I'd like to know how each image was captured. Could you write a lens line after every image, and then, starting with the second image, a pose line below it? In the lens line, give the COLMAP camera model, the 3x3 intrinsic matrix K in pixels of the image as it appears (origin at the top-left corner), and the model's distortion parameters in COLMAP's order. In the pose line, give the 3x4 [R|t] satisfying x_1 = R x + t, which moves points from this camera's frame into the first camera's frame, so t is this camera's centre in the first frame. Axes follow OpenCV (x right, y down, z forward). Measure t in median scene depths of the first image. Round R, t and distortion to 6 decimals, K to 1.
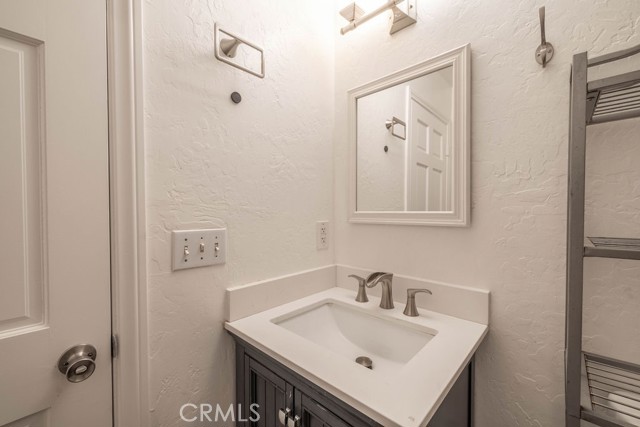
lens RADIAL K [[267.0, 0, 320.0], [0, 267.0, 213.5], [0, 0, 1]] dist [0.000422, 0.000036]
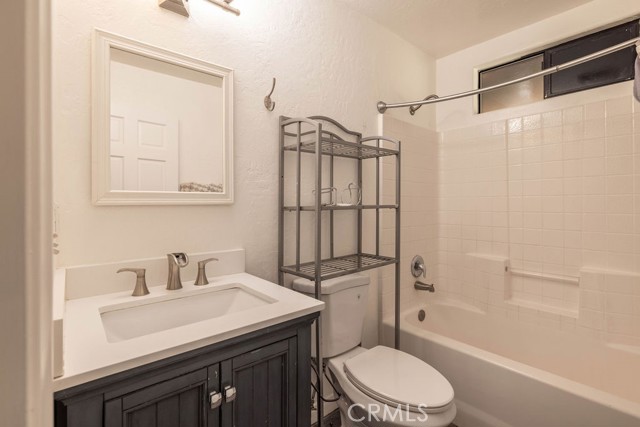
lens RADIAL K [[297.2, 0, 319.3], [0, 297.2, 202.5], [0, 0, 1]] dist [-0.001330, -0.000154]
pose [[0.124979, 0.002491, 0.992156, -0.857706], [0.008703, 0.999956, -0.003607, 0.049232], [-0.992121, 0.009086, 0.124951, 0.370071]]
